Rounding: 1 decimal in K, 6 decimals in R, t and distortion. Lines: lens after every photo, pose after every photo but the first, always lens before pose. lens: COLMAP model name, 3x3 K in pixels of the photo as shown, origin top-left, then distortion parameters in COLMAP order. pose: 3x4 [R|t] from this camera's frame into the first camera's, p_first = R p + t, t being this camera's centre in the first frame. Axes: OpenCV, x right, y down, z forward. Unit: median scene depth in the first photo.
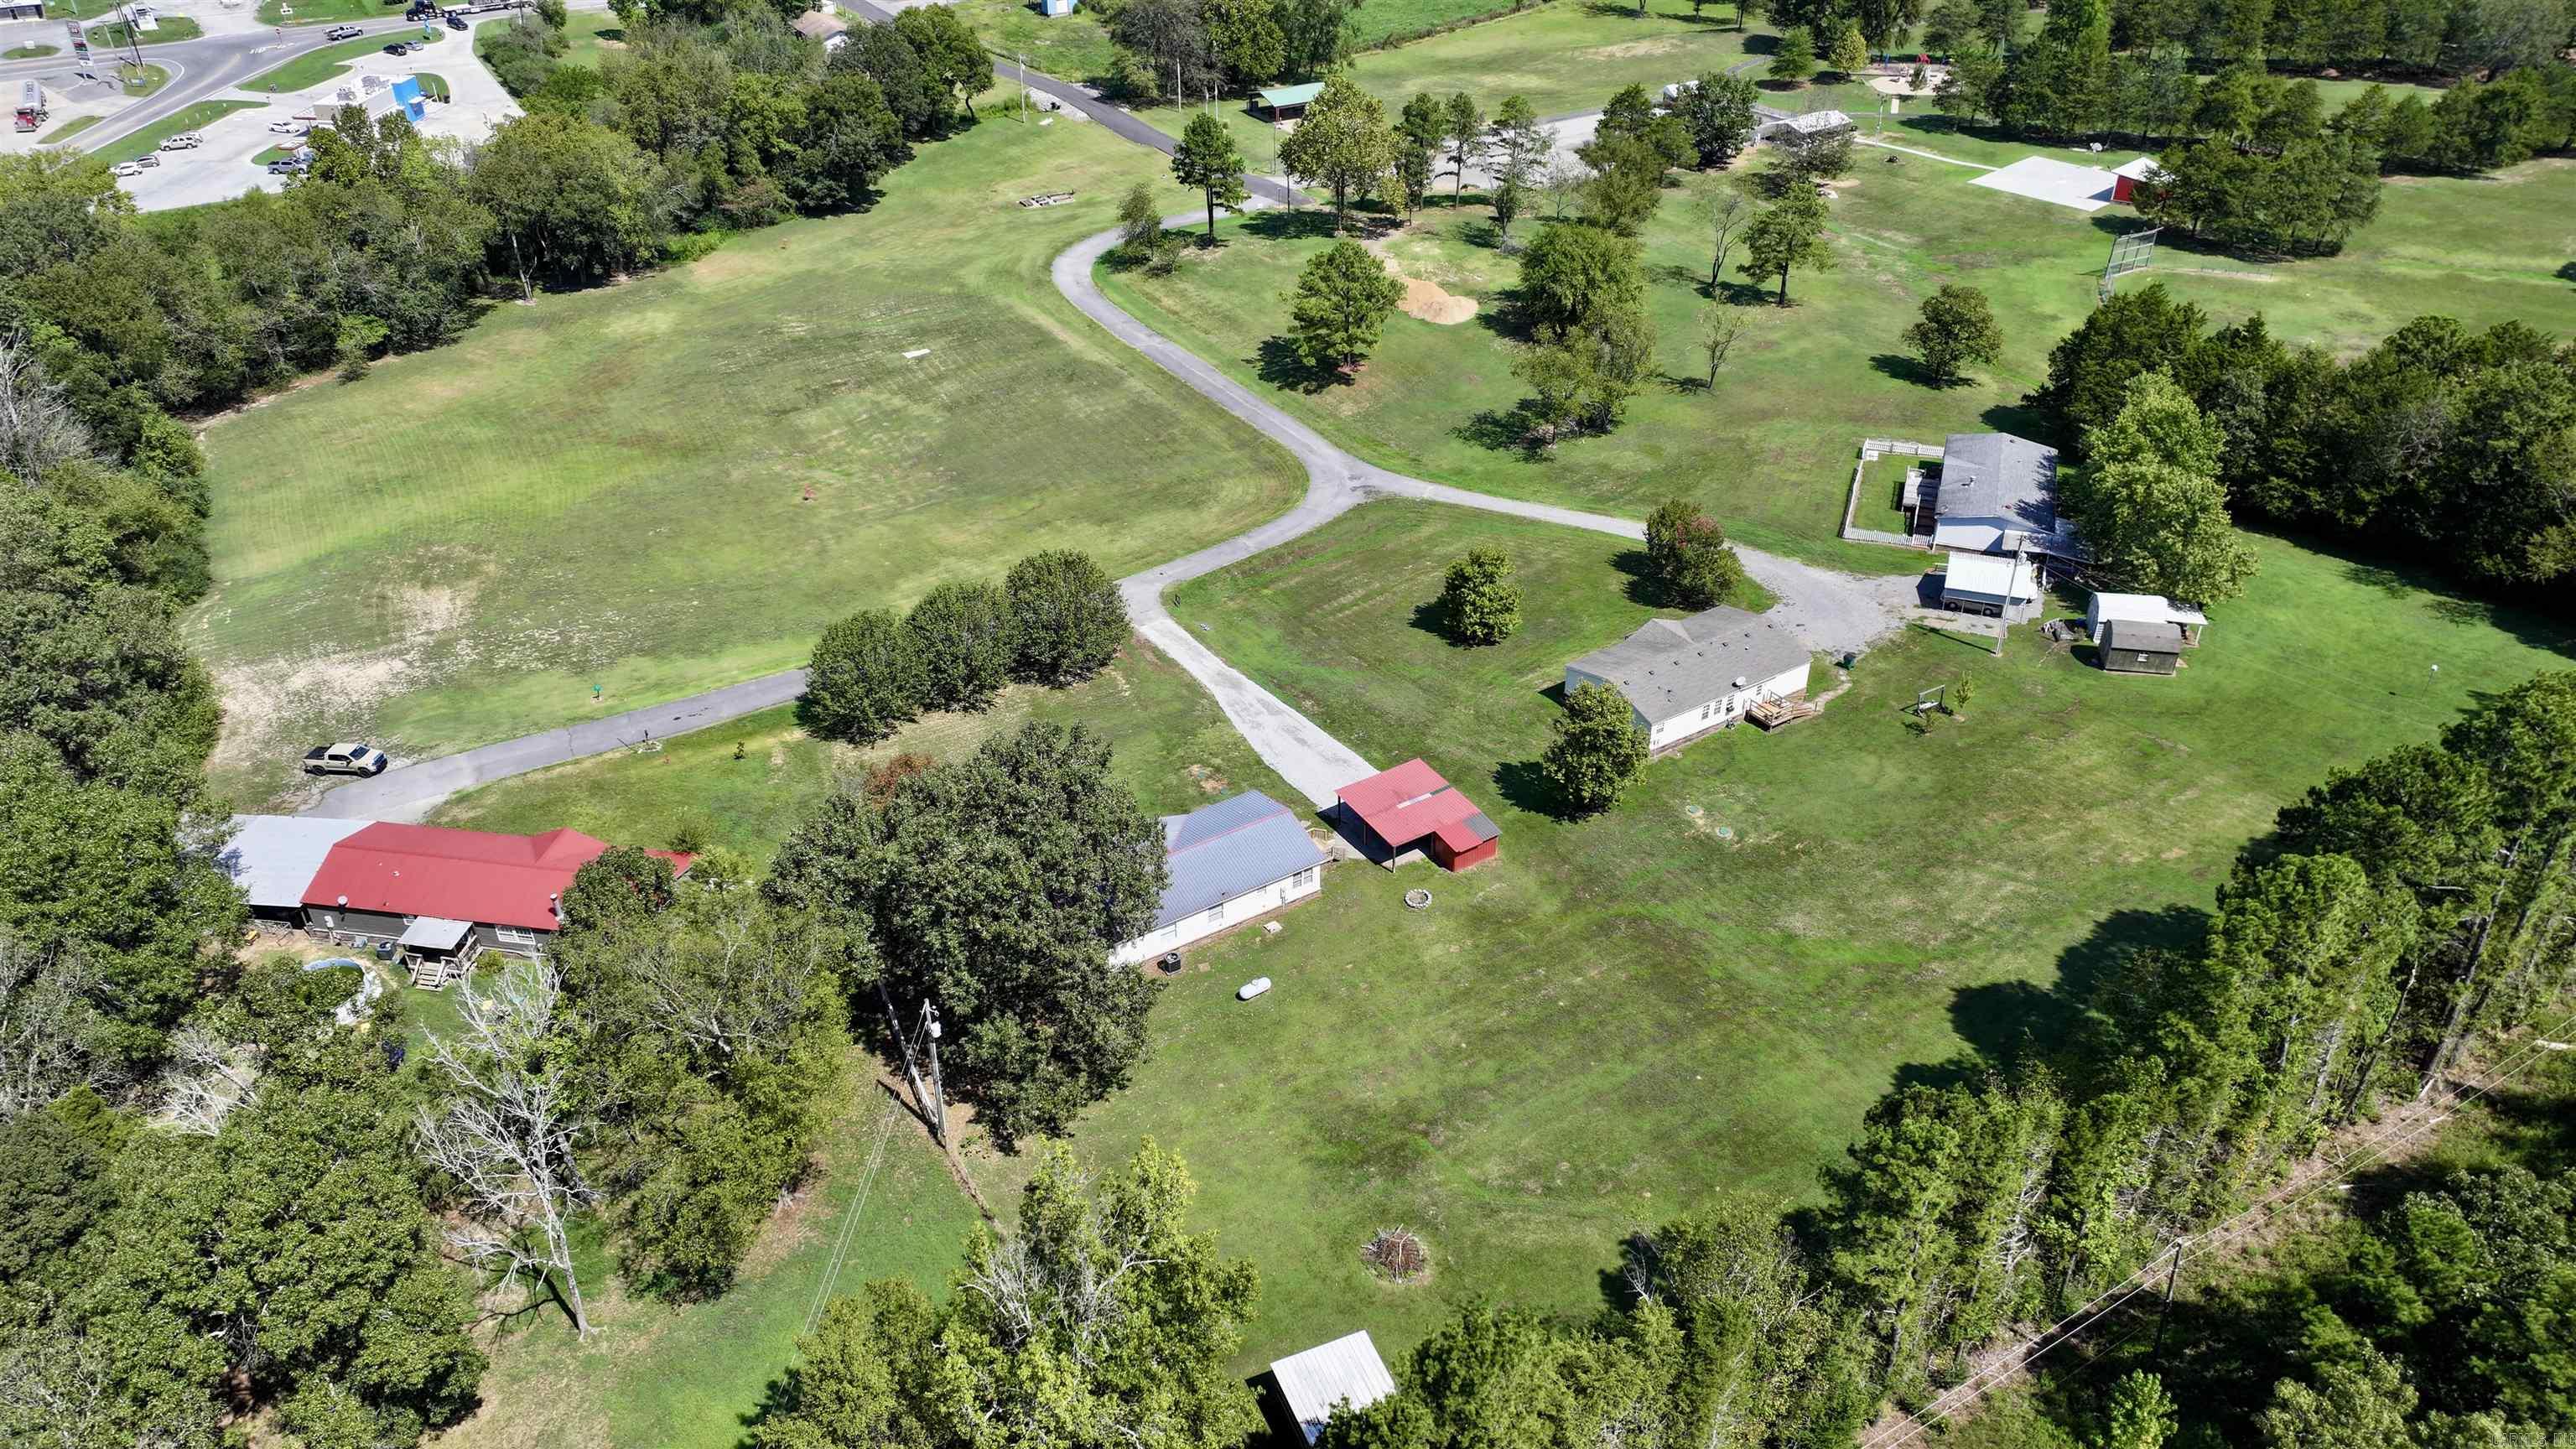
lens RADIAL K [[1898.1, 0, 1279.1], [0, 1898.1, 660.6], [0, 0, 1]] dist [0.013651, -0.000795]
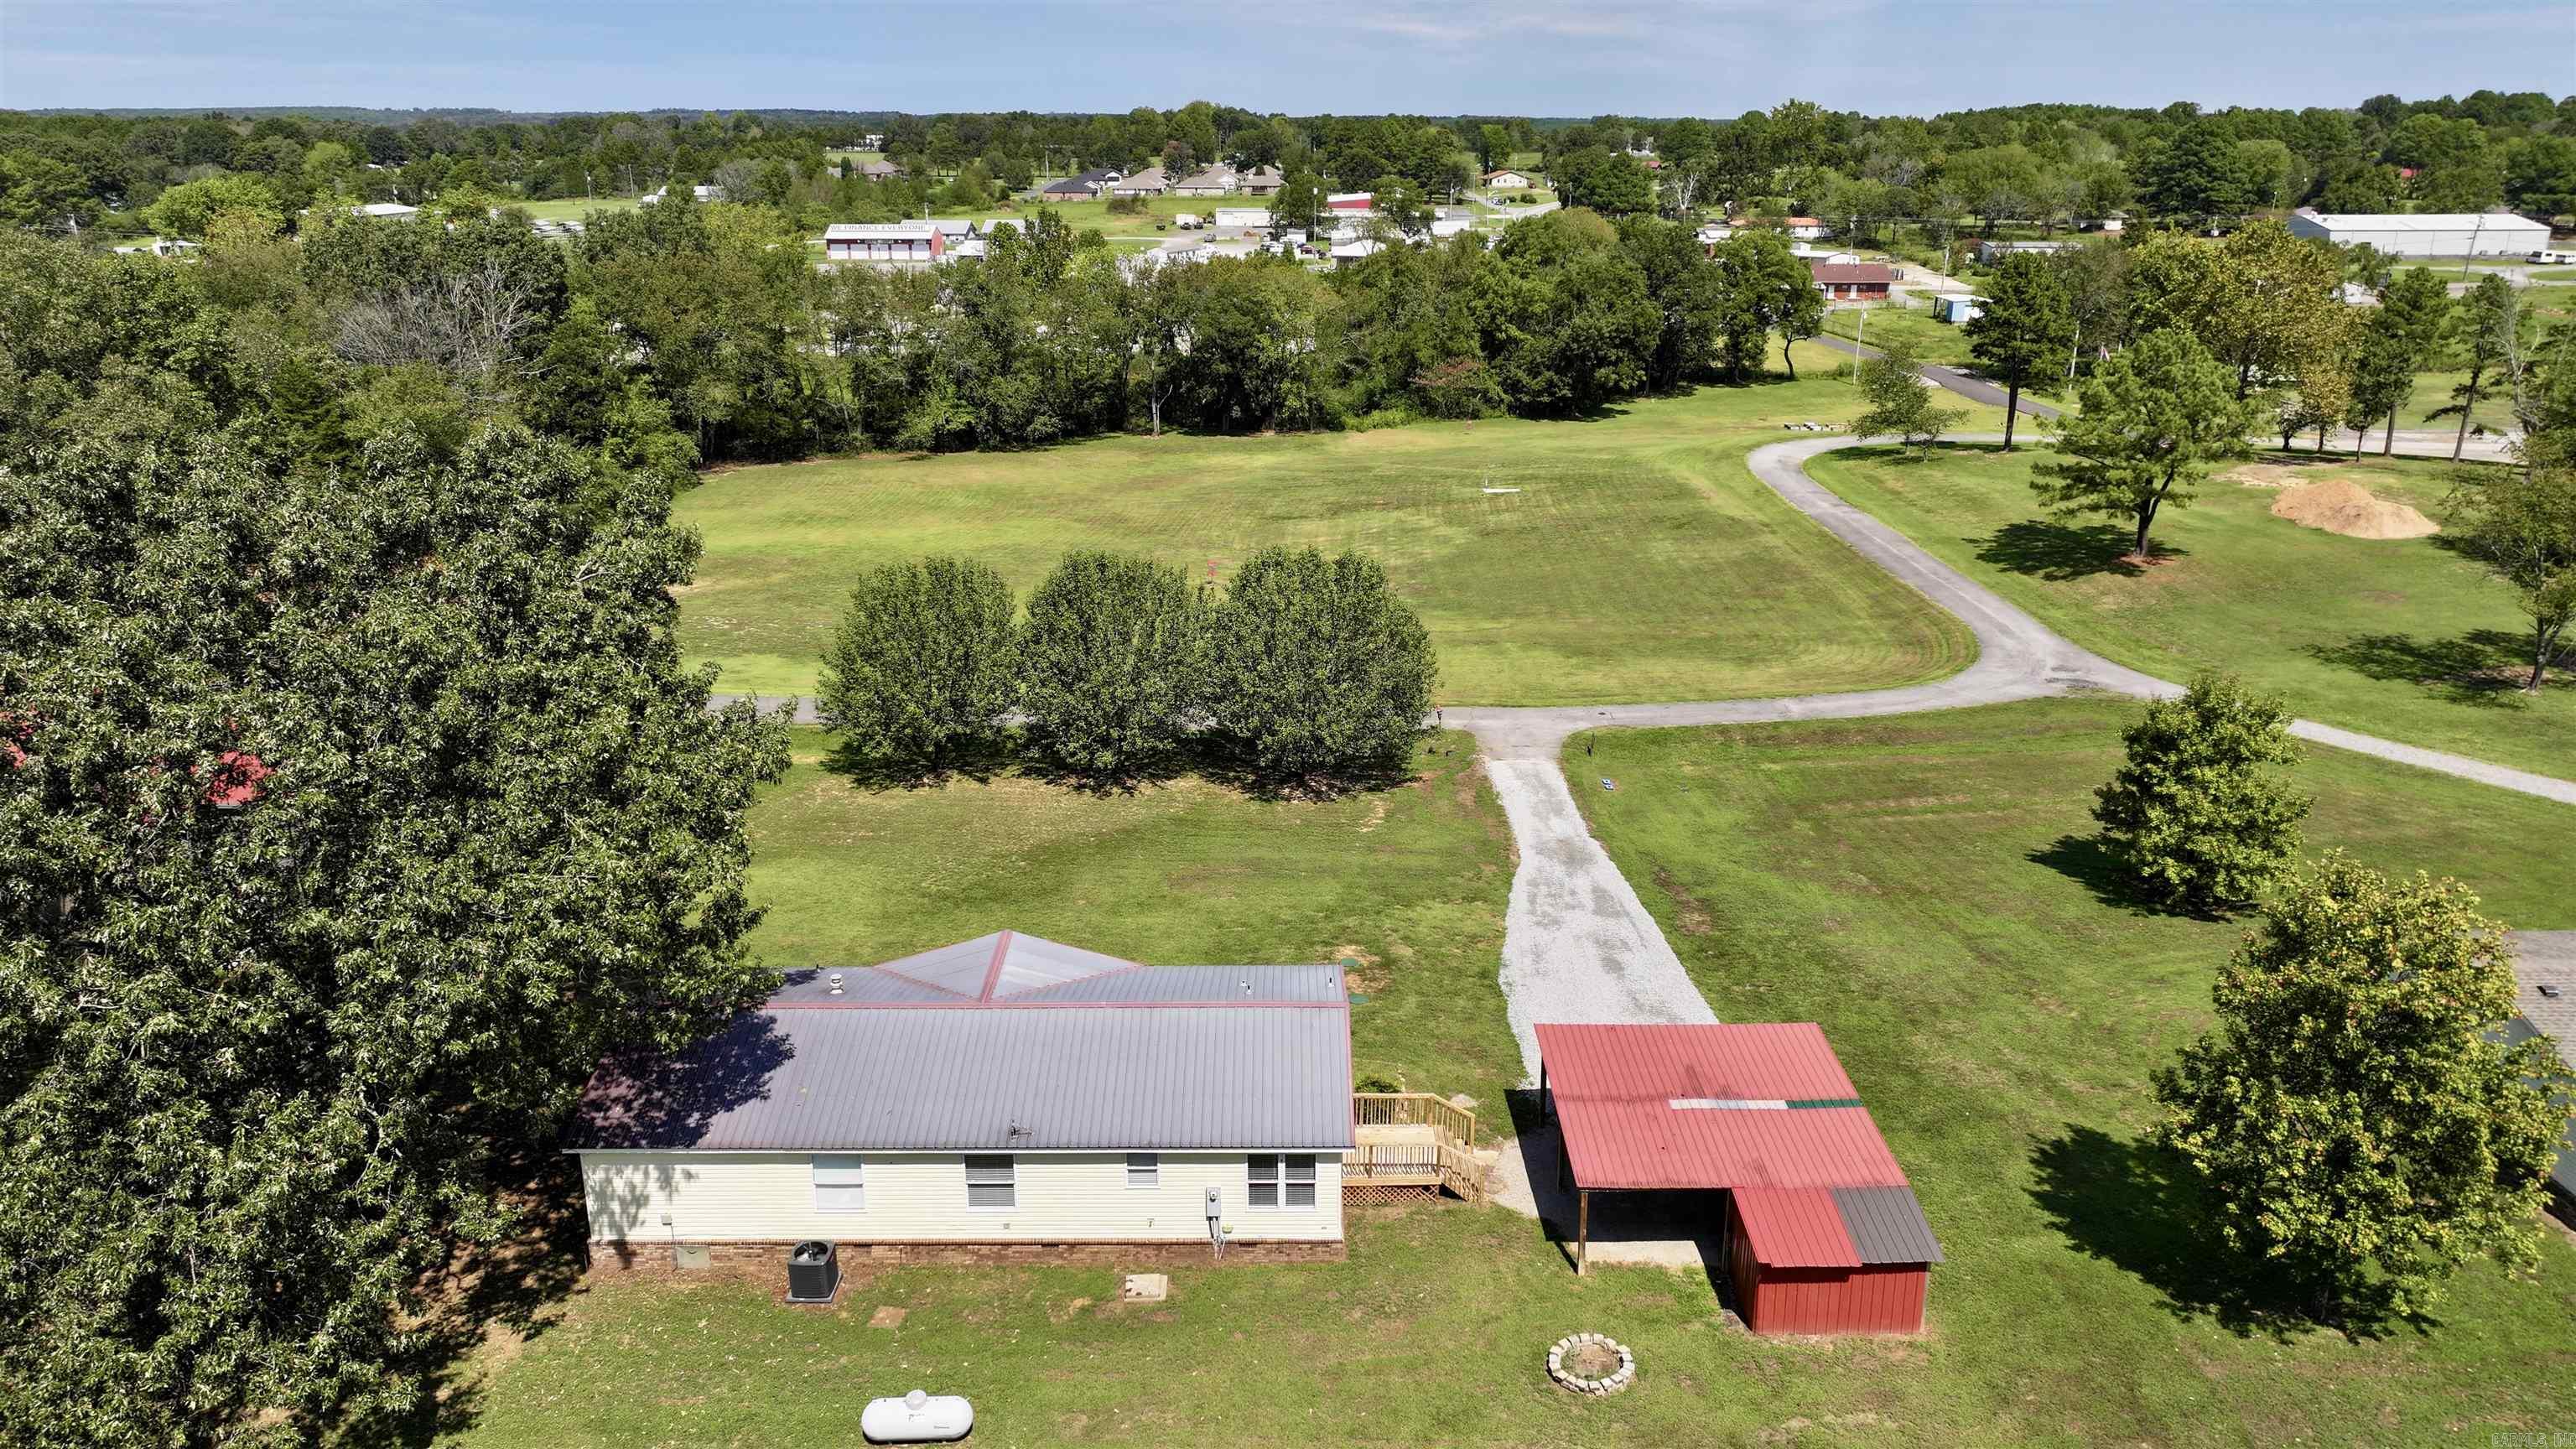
lens RADIAL K [[1816.5, 0, 1290.0], [0, 1816.5, 706.5], [0, 0, 1]] dist [0.008114, -0.003252]
pose [[0.848256, 0.161987, -0.504204, 0.129291], [-0.280709, 0.944851, -0.168701, 0.067912], [0.449070, 0.284636, 0.846947, 0.537615]]
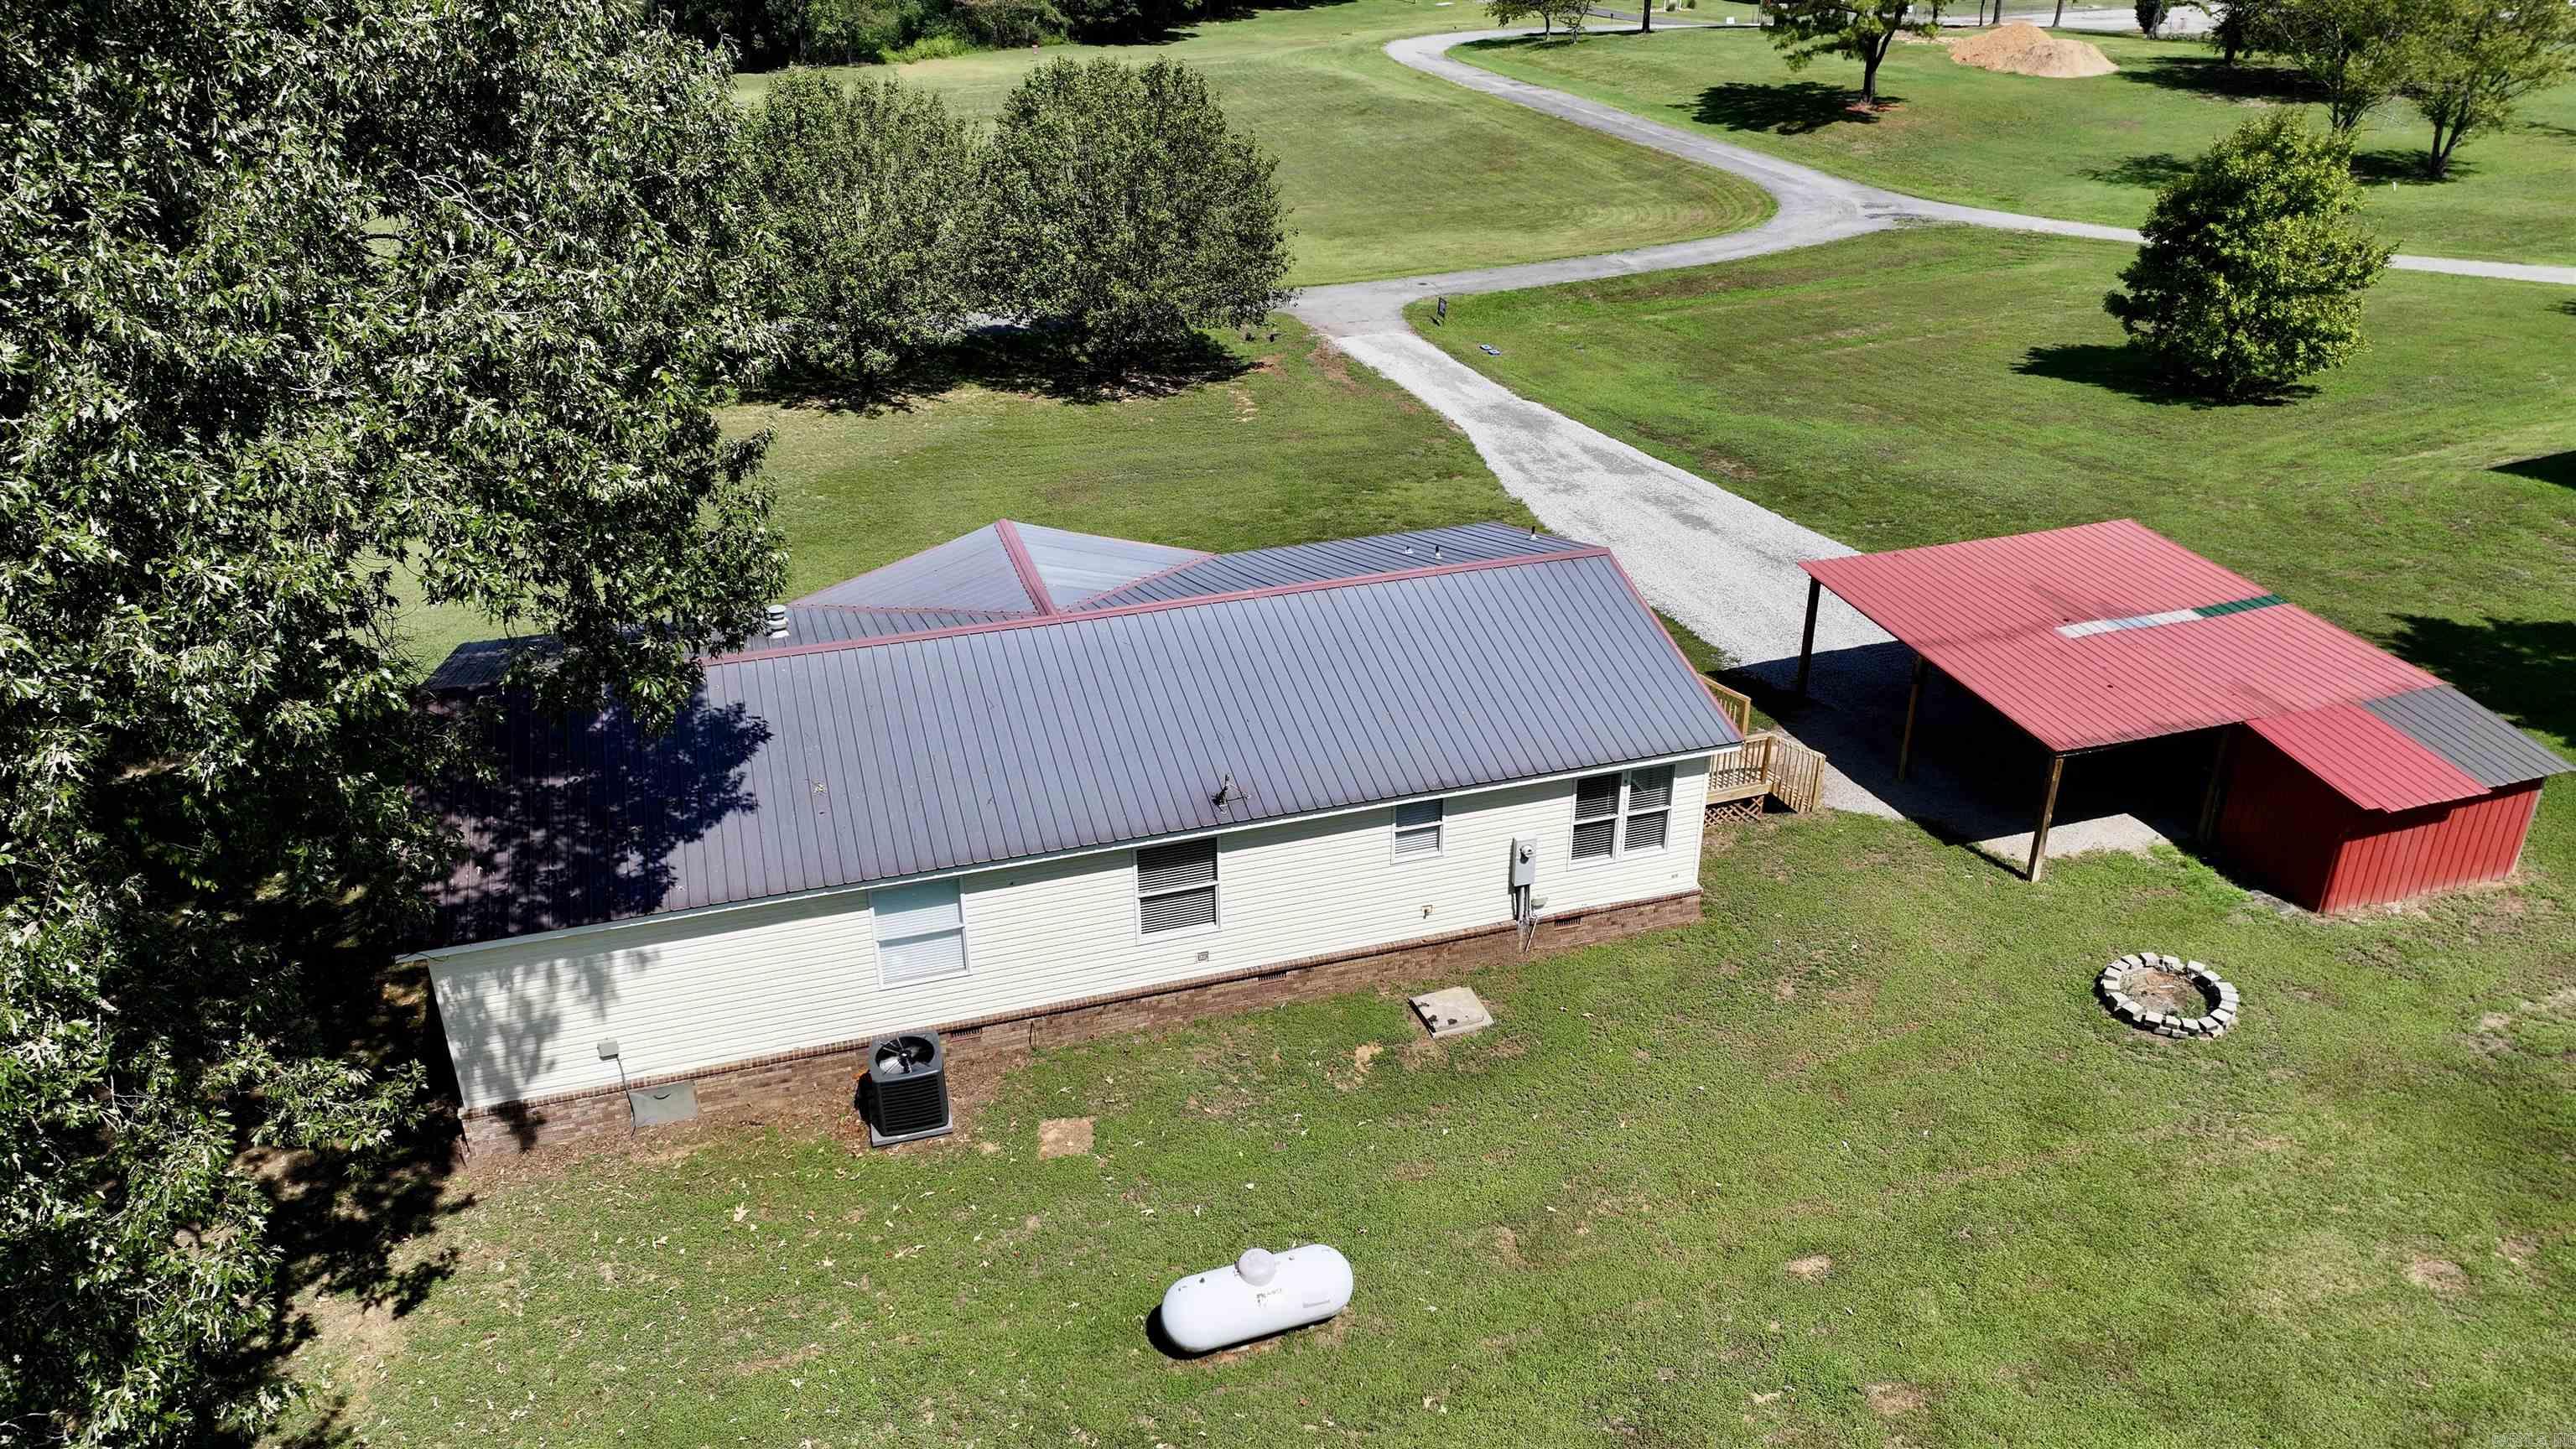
lens RADIAL K [[1816.5, 0, 1290.0], [0, 1816.5, 706.5], [0, 0, 1]] dist [0.008114, -0.003252]
pose [[0.967912, 0.112002, -0.224949, 0.016361], [-0.133113, 0.987790, -0.080940, 0.095940], [0.213137, 0.108286, 0.971003, 0.607796]]
